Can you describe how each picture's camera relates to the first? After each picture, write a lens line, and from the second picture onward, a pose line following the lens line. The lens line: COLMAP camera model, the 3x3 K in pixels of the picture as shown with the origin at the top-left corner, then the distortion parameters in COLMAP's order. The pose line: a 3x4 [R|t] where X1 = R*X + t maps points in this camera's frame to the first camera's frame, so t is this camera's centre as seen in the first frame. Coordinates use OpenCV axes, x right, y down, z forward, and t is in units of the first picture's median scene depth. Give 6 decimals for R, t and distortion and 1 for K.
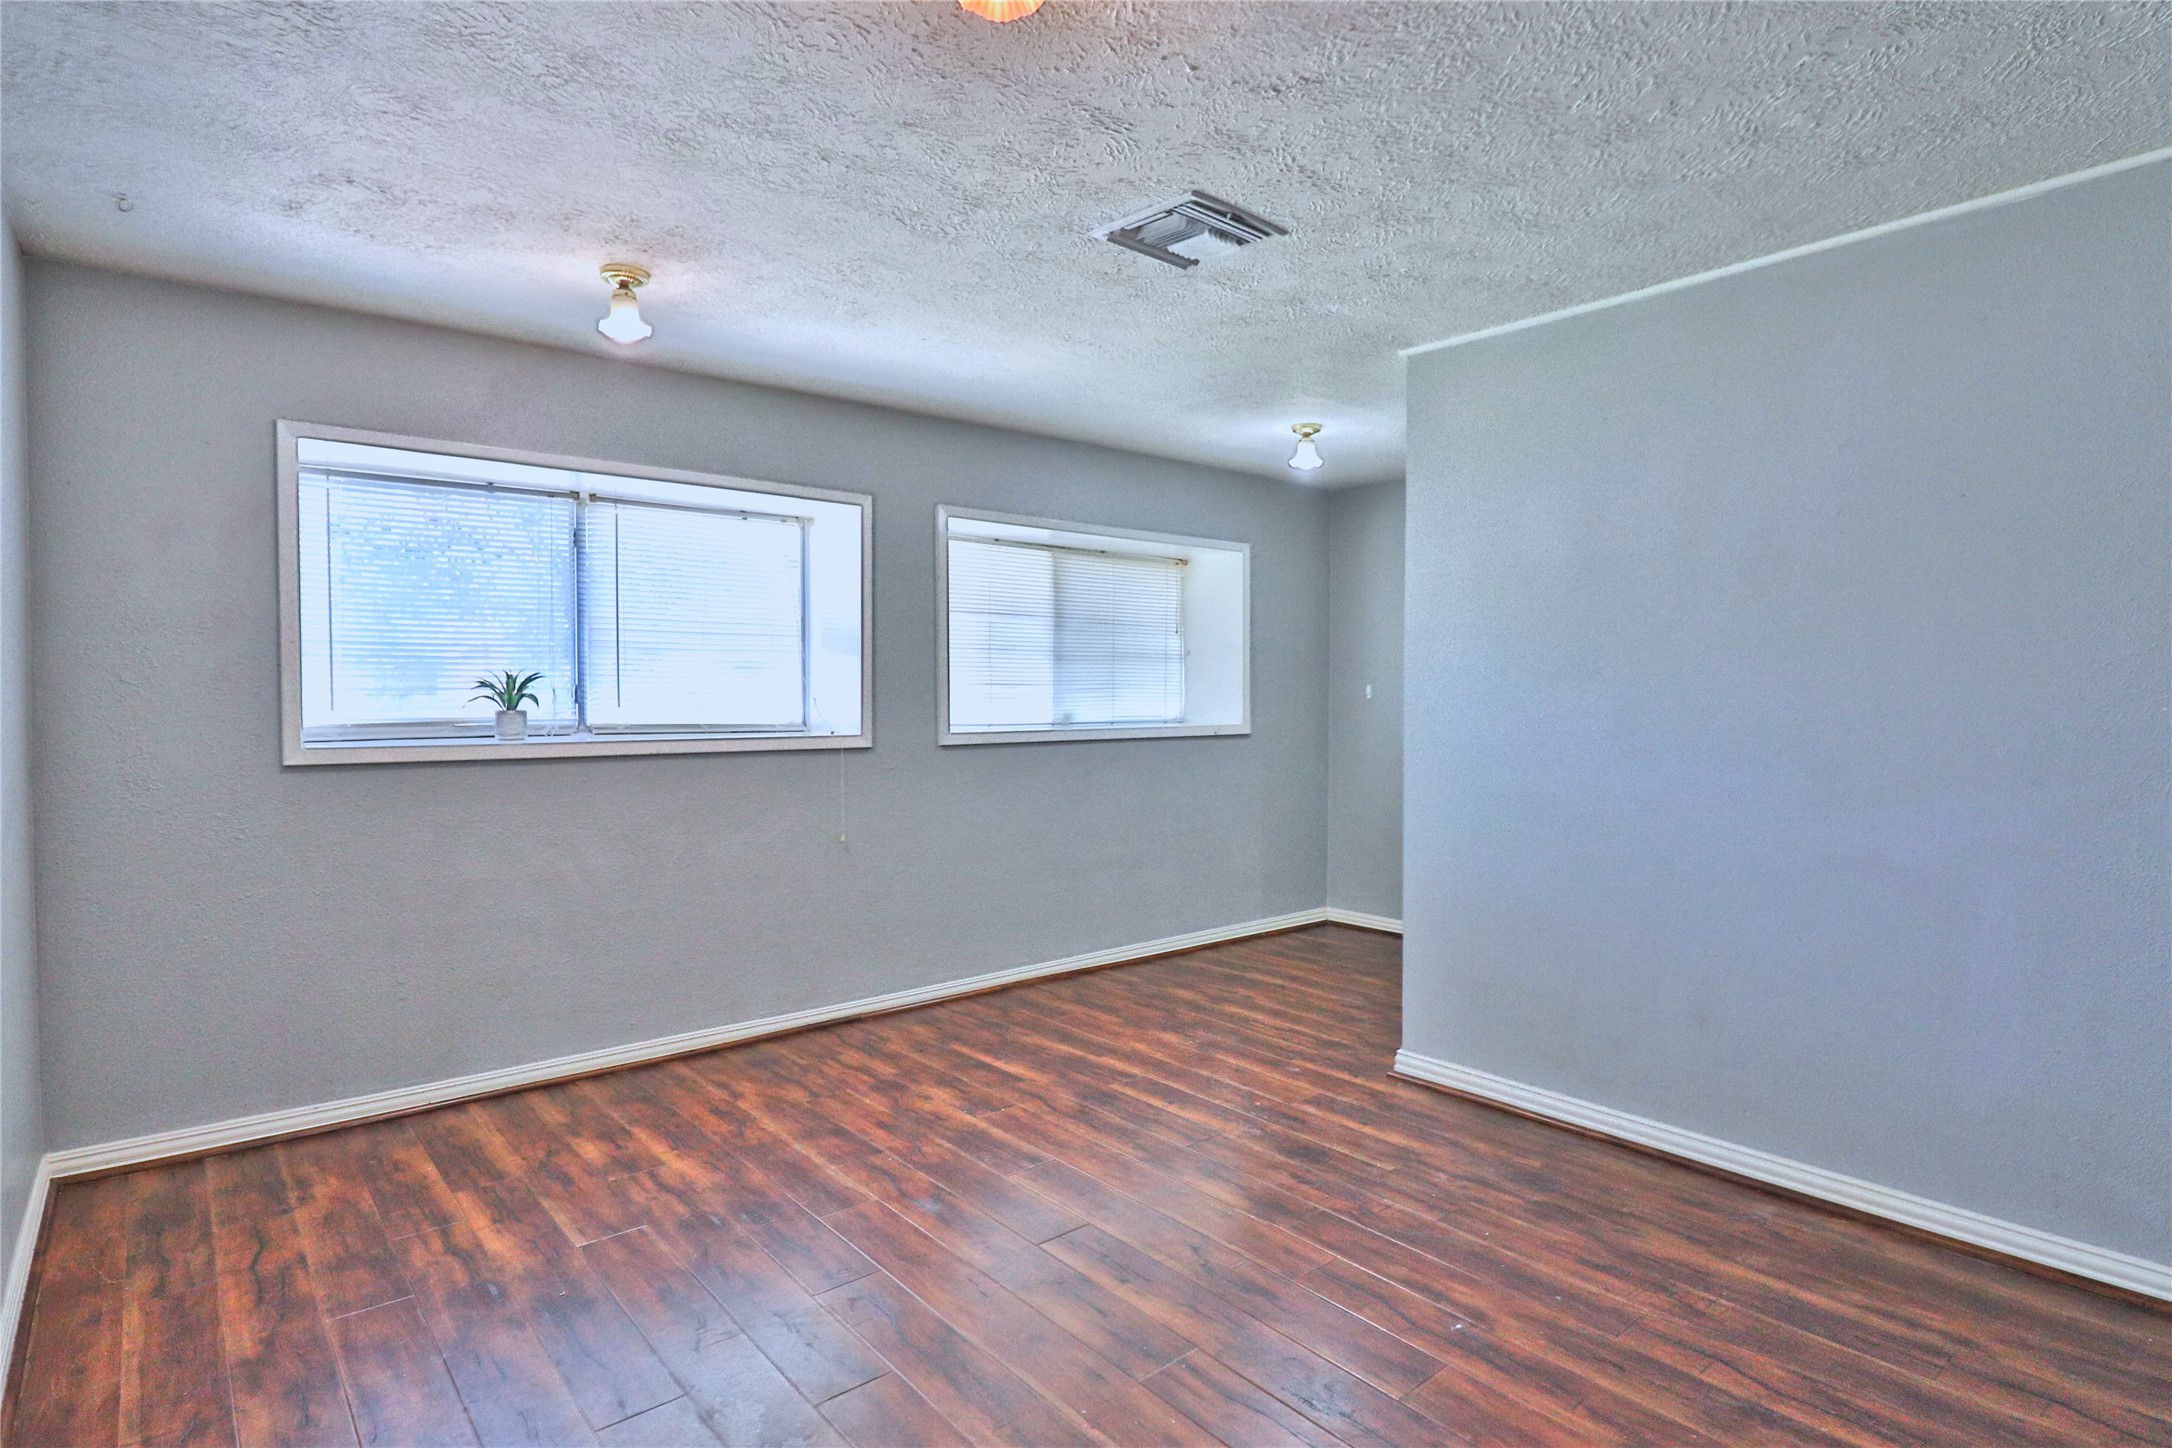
lens RADIAL K [[1106.8, 0, 1100.2], [0, 1106.8, 713.3], [0, 0, 1]] dist [-0.011484, -0.003928]
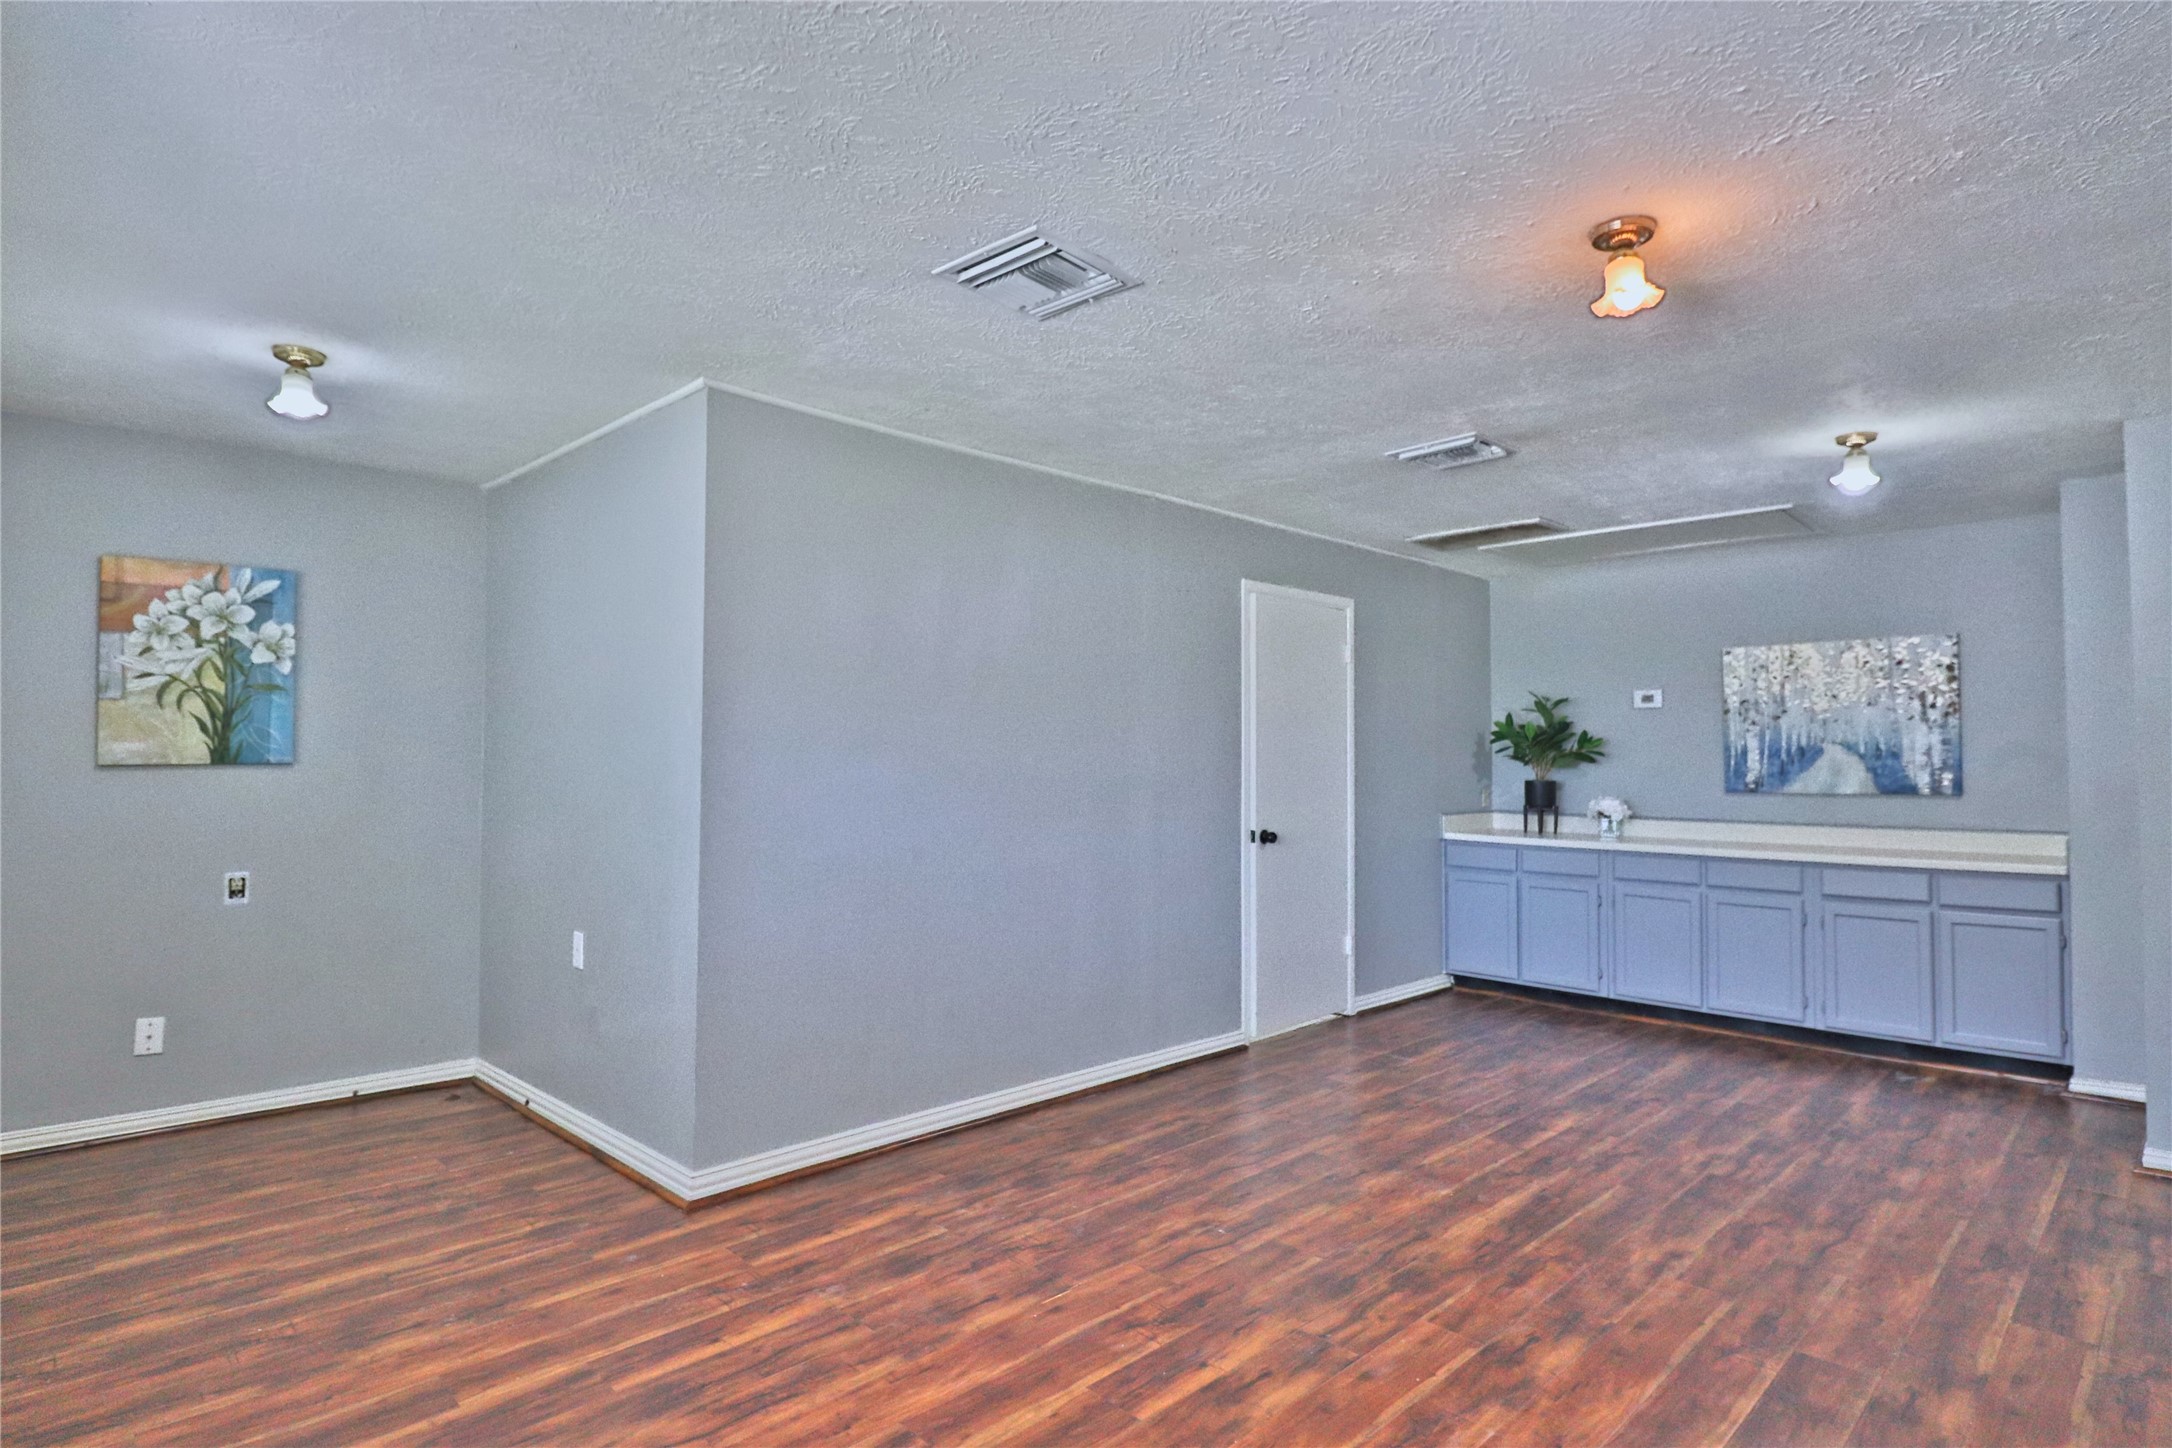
lens RADIAL K [[1106.8, 0, 1087.0], [0, 1106.8, 724.4], [0, 0, 1]] dist [-0.011484, -0.003928]
pose [[-0.072327, 0.034300, 0.996791, -0.723719], [0.014970, 0.999333, -0.033301, -0.013889], [-0.997269, 0.012513, -0.072793, 0.880951]]
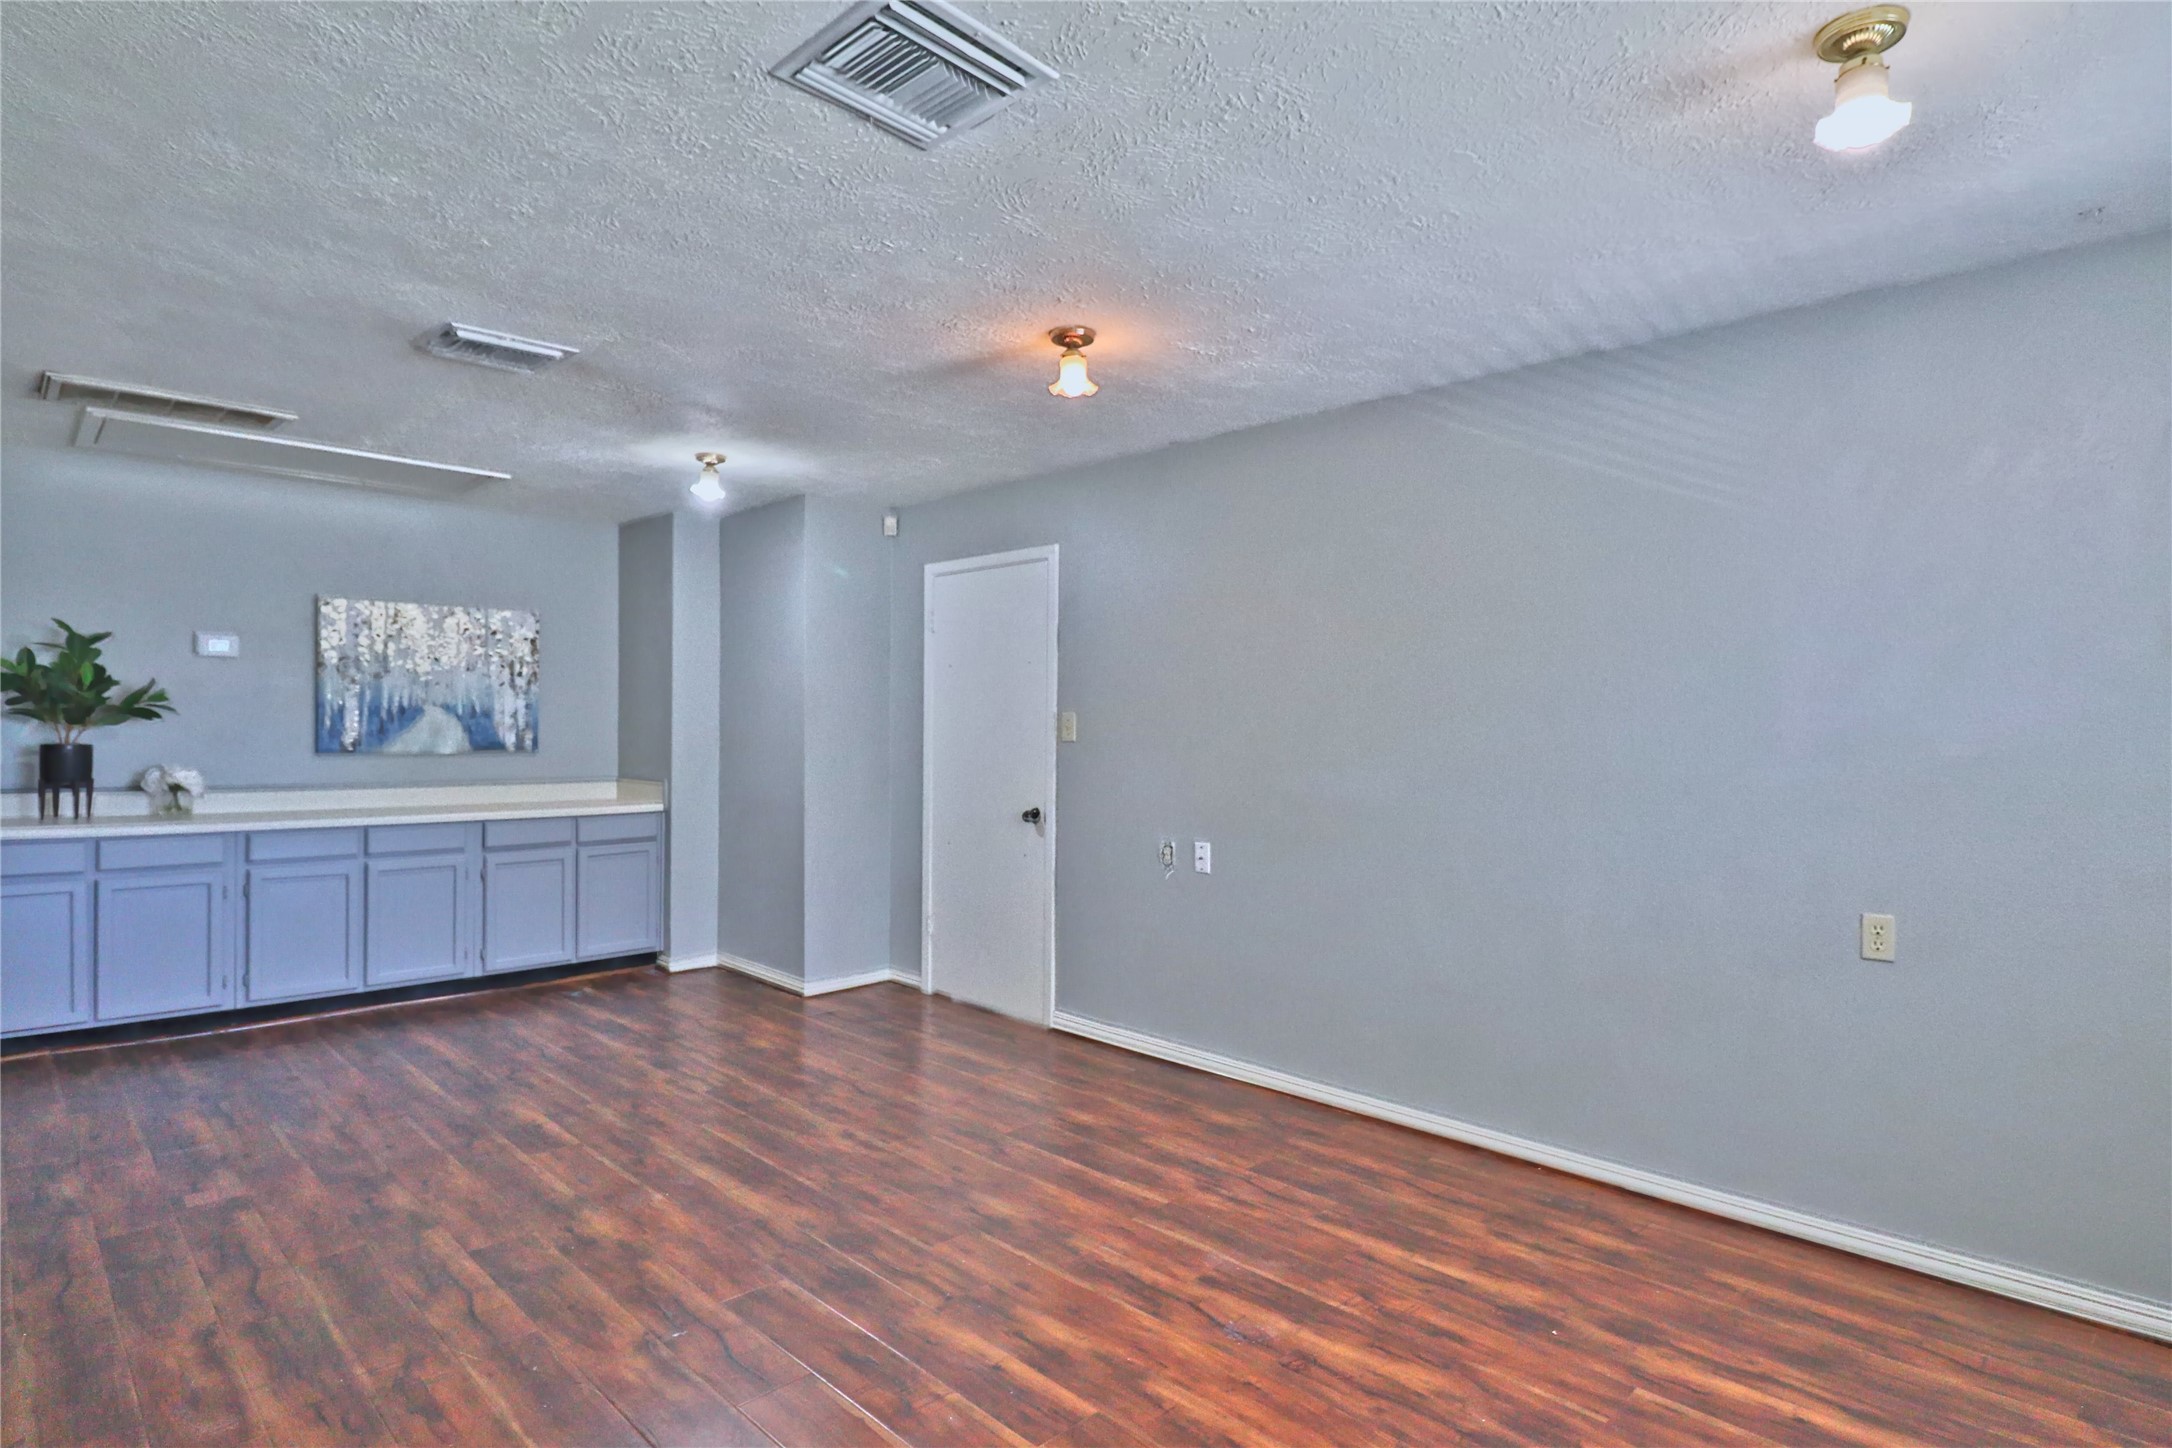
lens RADIAL K [[1106.8, 0, 1070.2], [0, 1106.8, 732.6], [0, 0, 1]] dist [-0.011484, -0.003928]
pose [[-0.996919, -0.008455, -0.077980, 0.027194], [-0.010276, 0.999683, 0.022979, -0.030101], [0.077761, 0.023709, -0.996690, 1.445740]]
